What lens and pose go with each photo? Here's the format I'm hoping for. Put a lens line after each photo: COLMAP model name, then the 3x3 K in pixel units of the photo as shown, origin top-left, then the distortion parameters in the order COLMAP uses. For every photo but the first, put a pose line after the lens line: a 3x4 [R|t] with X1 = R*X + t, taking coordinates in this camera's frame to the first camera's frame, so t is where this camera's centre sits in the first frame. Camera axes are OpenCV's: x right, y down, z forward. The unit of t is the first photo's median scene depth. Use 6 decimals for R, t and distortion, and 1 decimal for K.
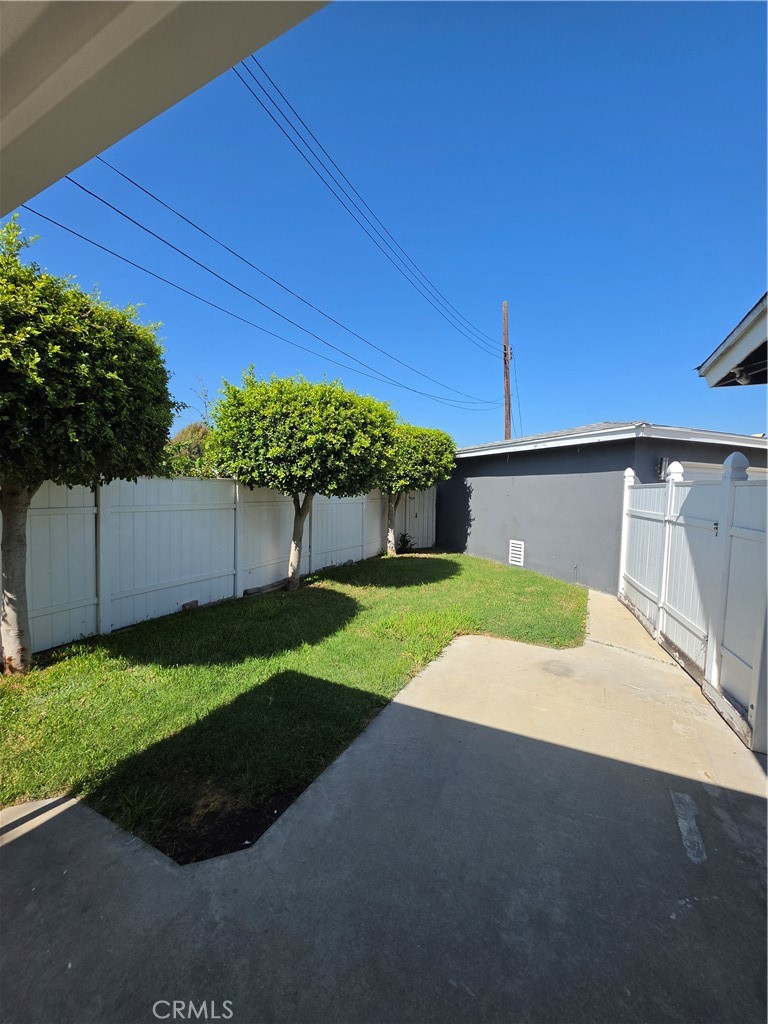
lens RADIAL K [[408.9, 0, 381.5], [0, 408.9, 511.5], [0, 0, 1]] dist [-0.001245, 0.000266]
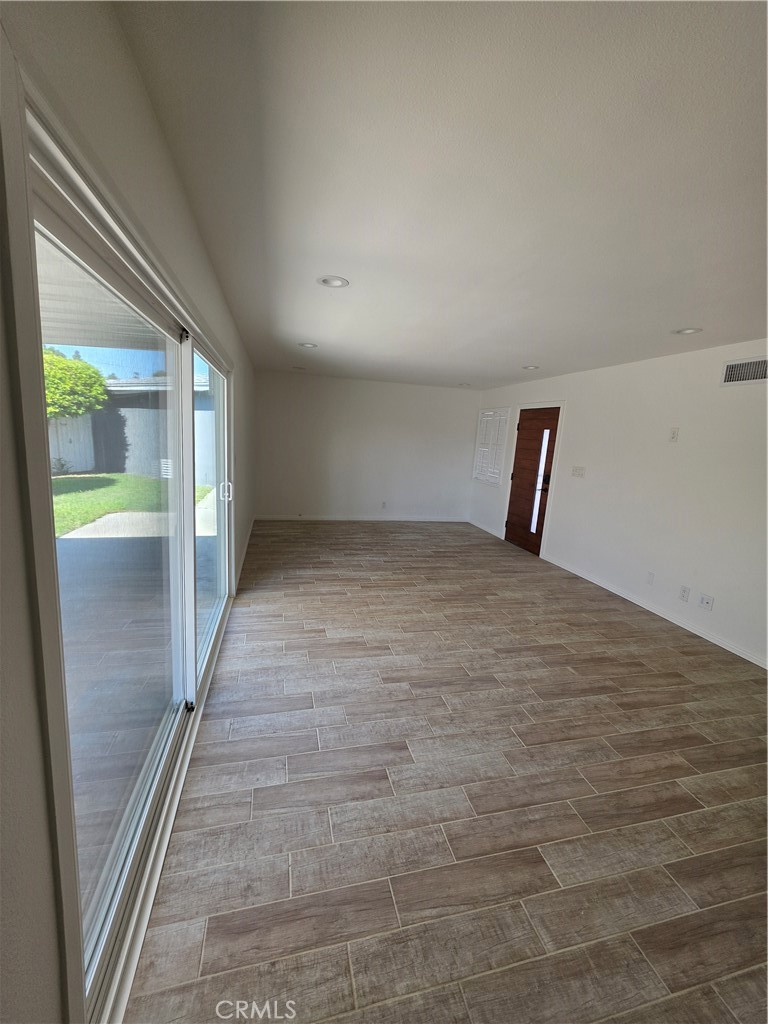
lens RADIAL K [[408.9, 0, 381.5], [0, 408.9, 511.5], [0, 0, 1]] dist [-0.001245, 0.000266]
pose [[0.755312, -0.104882, 0.646918, -0.028910], [-0.002231, 0.986694, 0.162574, 0.032612], [-0.655361, -0.124237, 0.745028, -0.731149]]
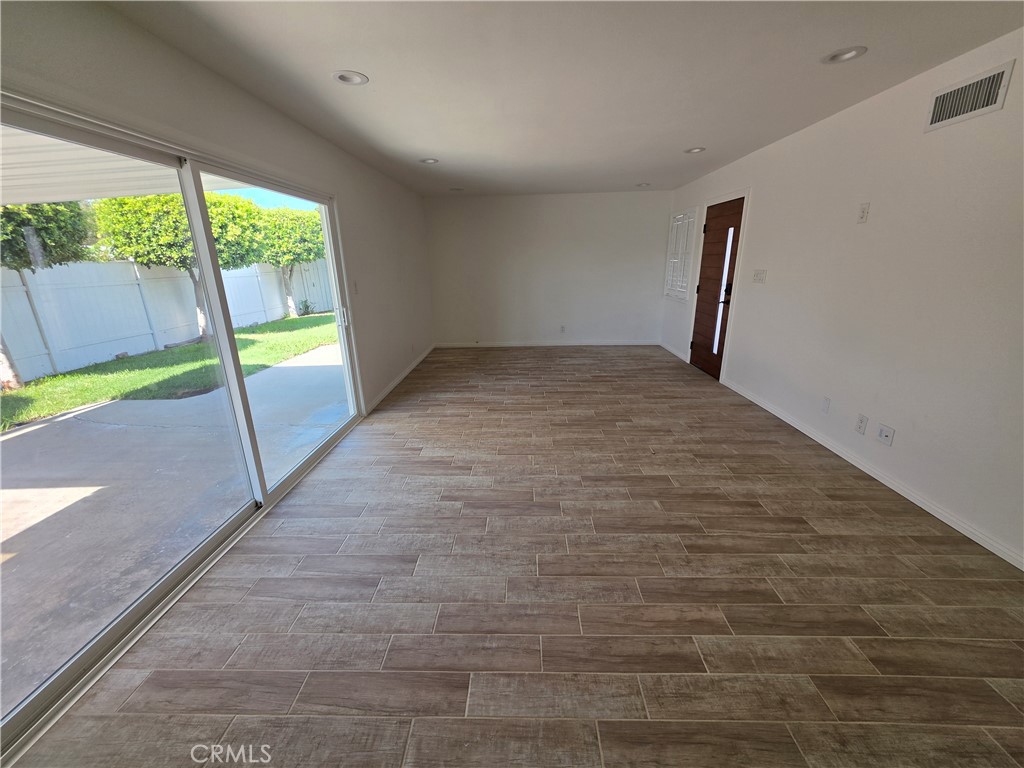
lens RADIAL K [[408.9, 0, 511.5], [0, 408.9, 387.8], [0, 0, 1]] dist [-0.001245, 0.000266]
pose [[0.899726, -0.173565, 0.400459, 0.155641], [0.069782, 0.962930, 0.260568, 0.061413], [-0.430840, -0.206495, 0.878485, -0.823027]]
